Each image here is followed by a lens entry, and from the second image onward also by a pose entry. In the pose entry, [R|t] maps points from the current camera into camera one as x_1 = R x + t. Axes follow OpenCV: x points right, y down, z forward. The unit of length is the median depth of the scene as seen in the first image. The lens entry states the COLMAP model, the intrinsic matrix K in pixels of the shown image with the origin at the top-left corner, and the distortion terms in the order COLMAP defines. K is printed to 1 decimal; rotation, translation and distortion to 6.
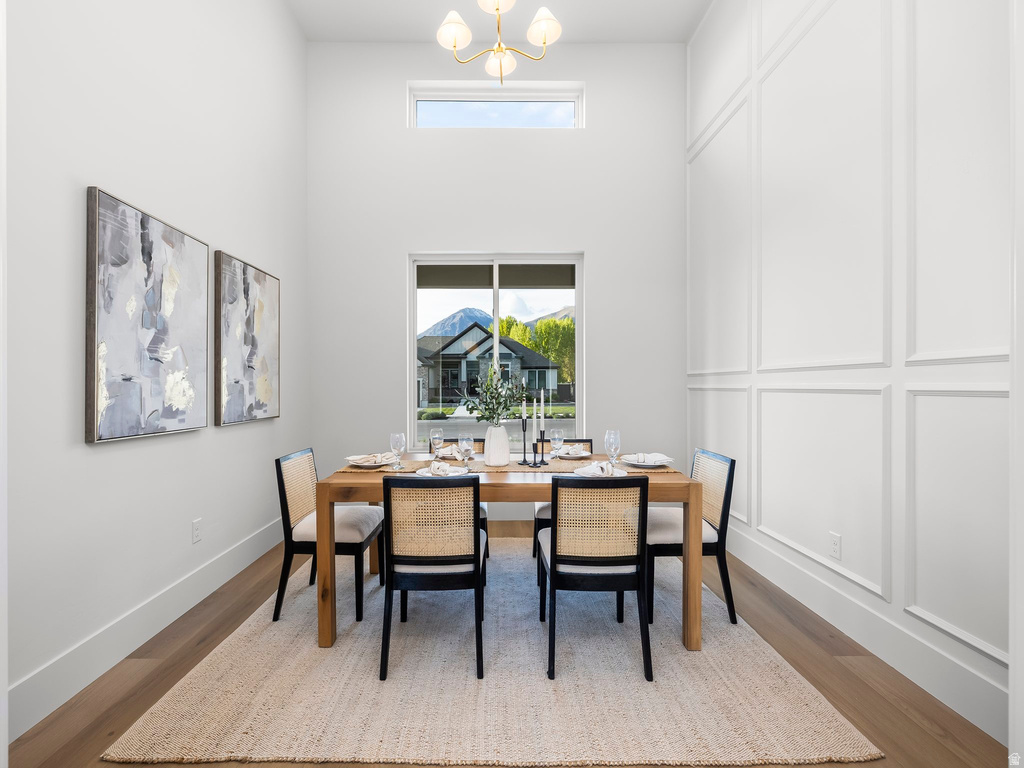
lens RADIAL K [[434.2, 0, 506.5], [0, 434.2, 384.1], [0, 0, 1]] dist [0.001714, 0.000582]
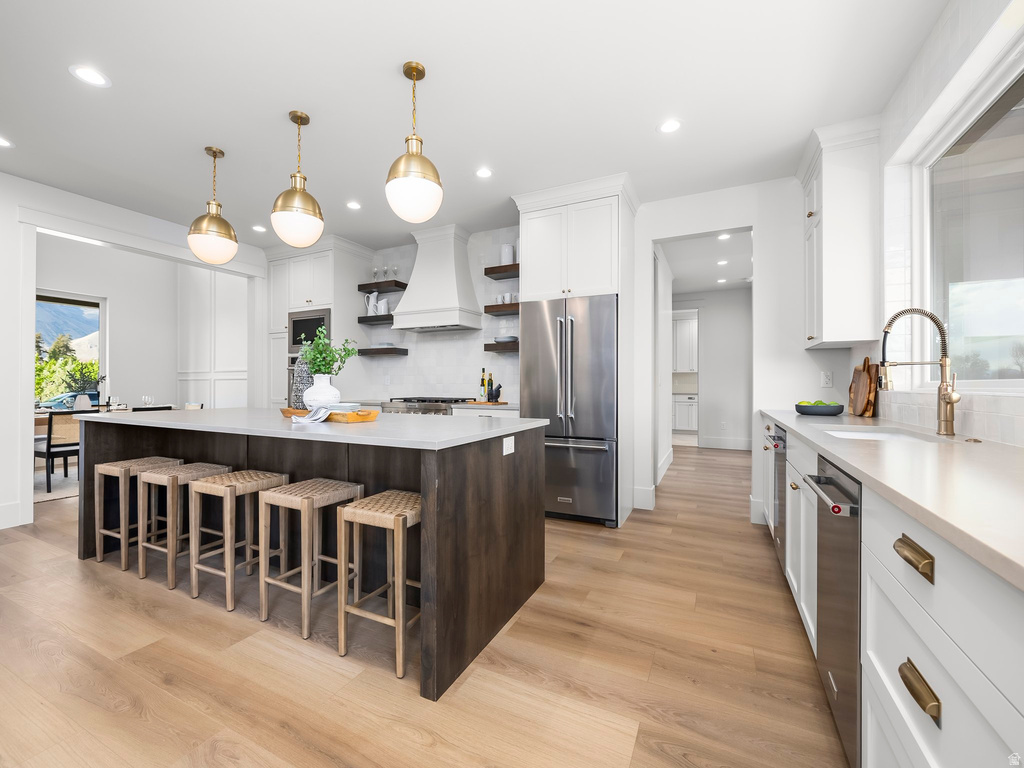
lens RADIAL K [[434.2, 0, 510.8], [0, 434.2, 379.1], [0, 0, 1]] dist [0.001714, 0.000582]
pose [[0.469803, 0.006336, 0.882748, -0.687269], [-0.005968, 0.999974, -0.004001, 0.008551], [-0.882751, -0.003389, 0.469829, -1.403251]]
